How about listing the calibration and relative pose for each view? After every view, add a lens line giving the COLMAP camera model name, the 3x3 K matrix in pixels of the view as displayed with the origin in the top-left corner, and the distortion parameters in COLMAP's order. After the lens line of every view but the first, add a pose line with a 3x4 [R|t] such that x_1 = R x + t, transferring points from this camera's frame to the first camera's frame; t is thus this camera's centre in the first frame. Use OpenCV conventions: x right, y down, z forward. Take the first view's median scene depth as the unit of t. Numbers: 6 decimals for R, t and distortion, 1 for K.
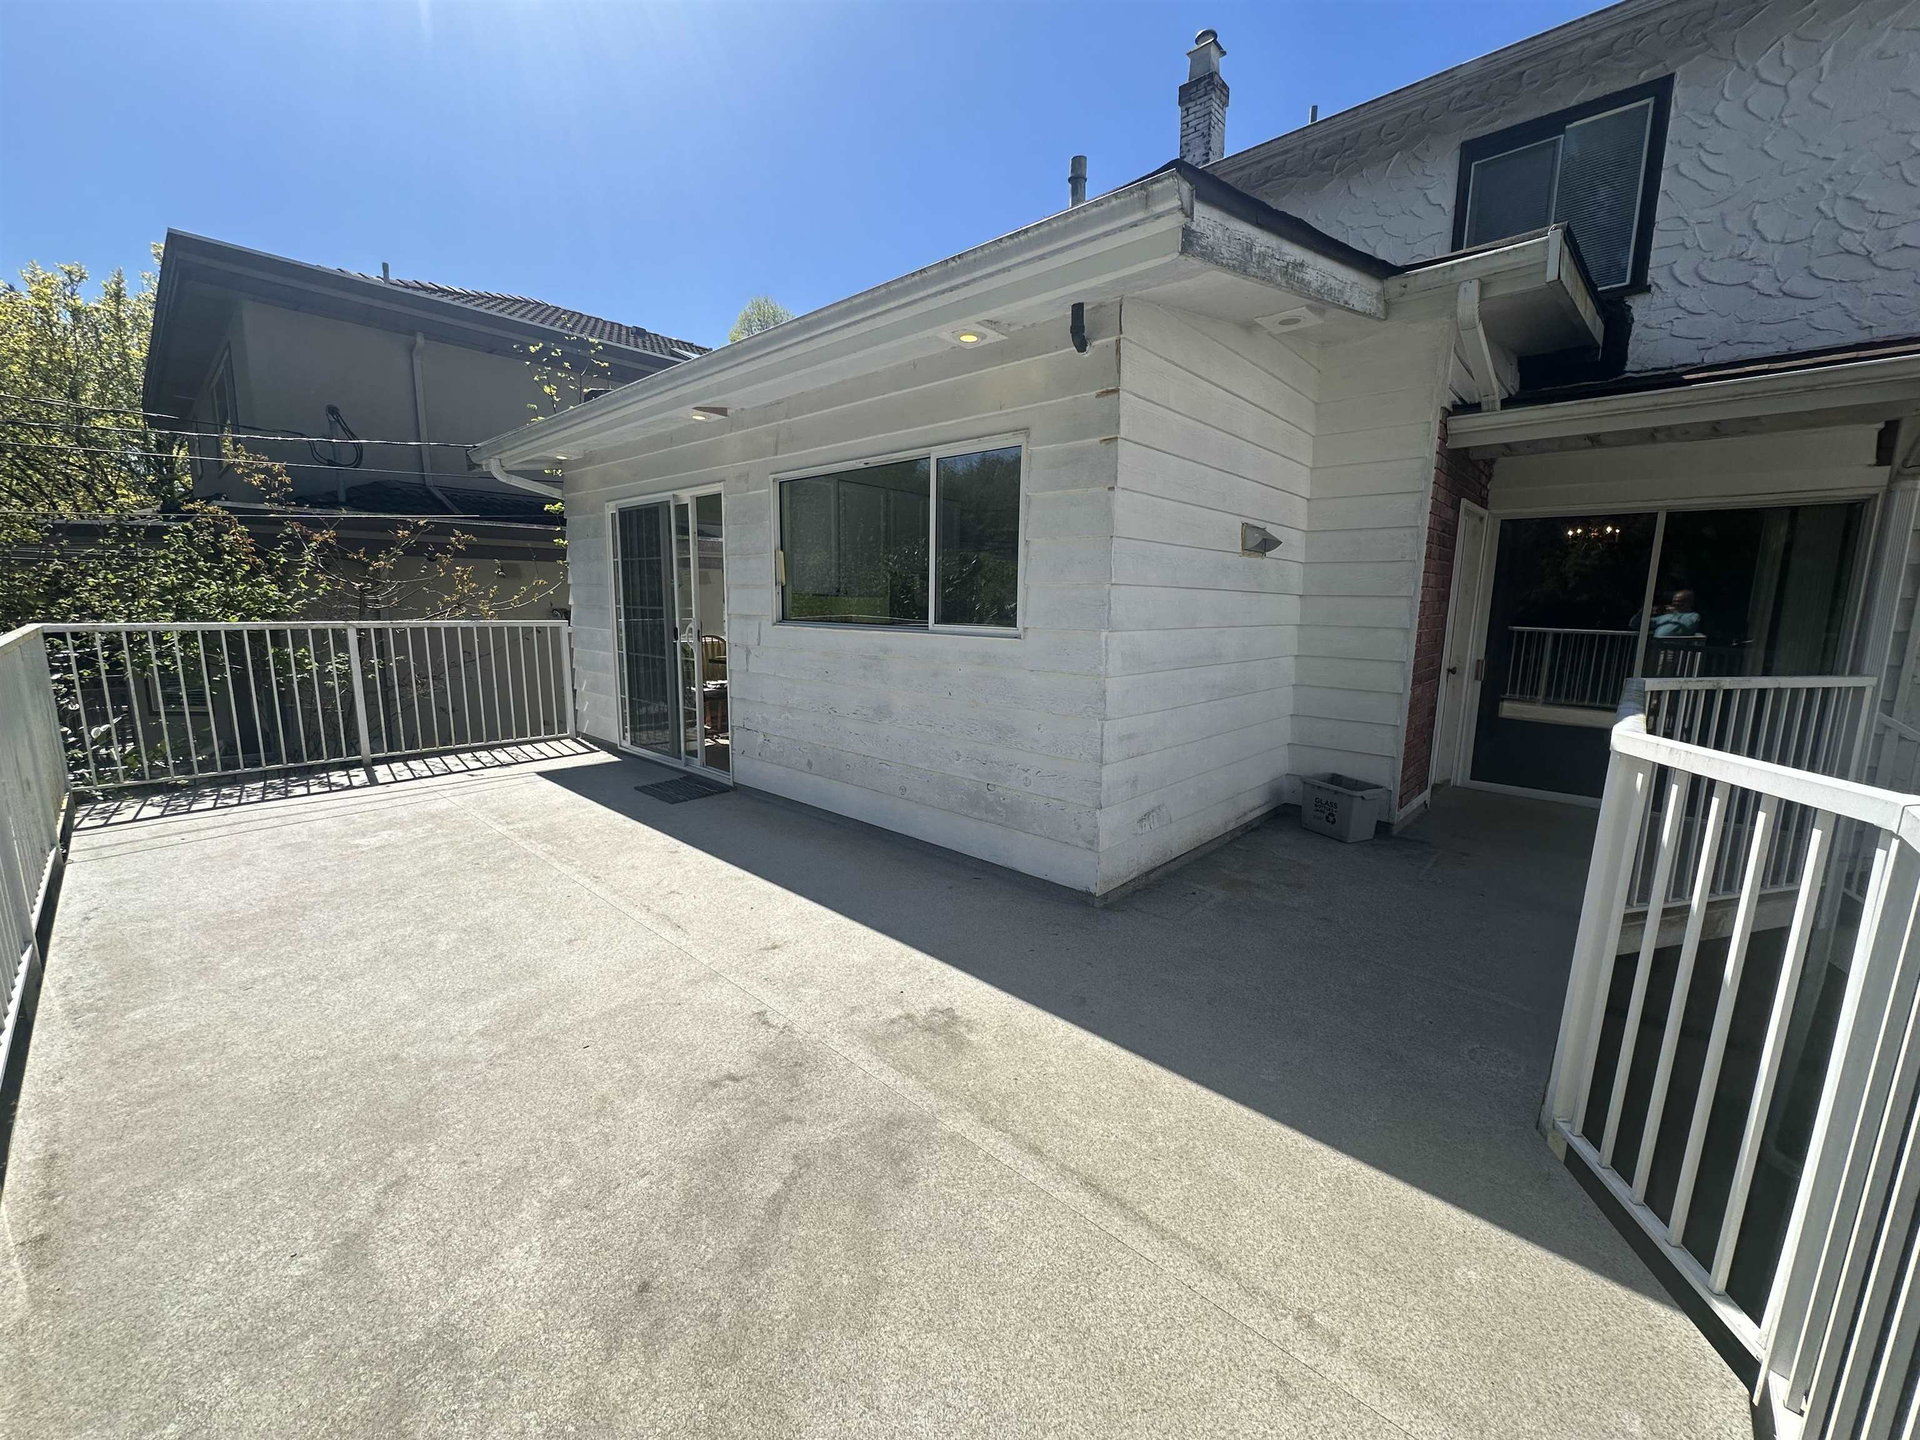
lens RADIAL K [[768.2, 0, 960.0], [0, 768.2, 720.0], [0, 0, 1]] dist [0.001315, -0.000712]
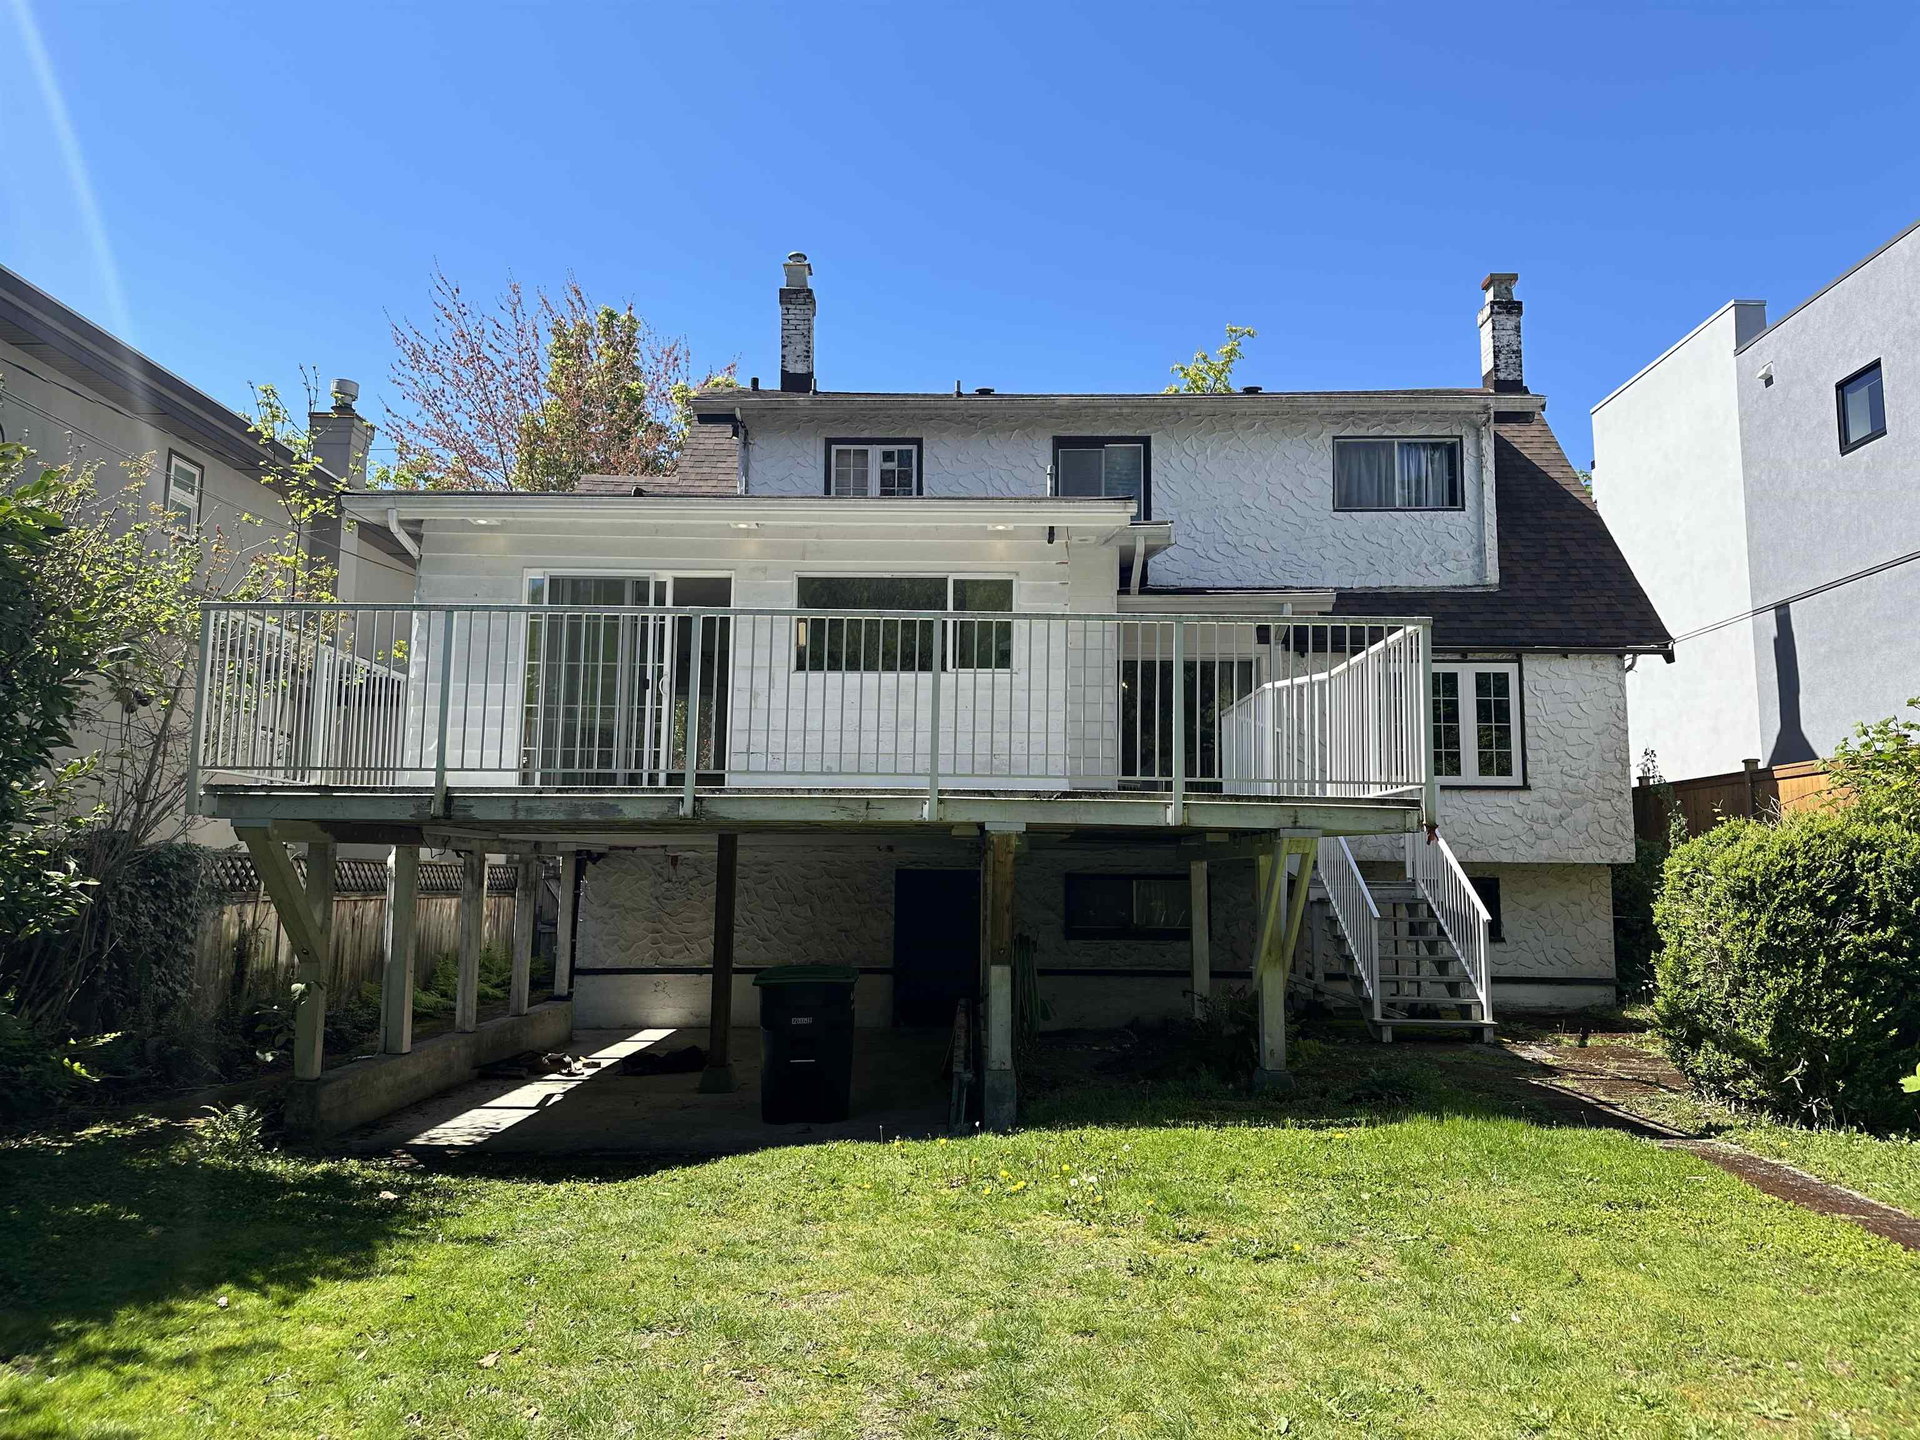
lens RADIAL K [[1358.3, 0, 960.0], [0, 1358.3, 720.0], [0, 0, 1]] dist [0.081828, 0.000191]
pose [[0.751671, 0.072083, 0.655588, -1.568681], [0.102520, 0.969157, -0.224106, 0.528672], [-0.651522, 0.235665, 0.721097, -0.940346]]
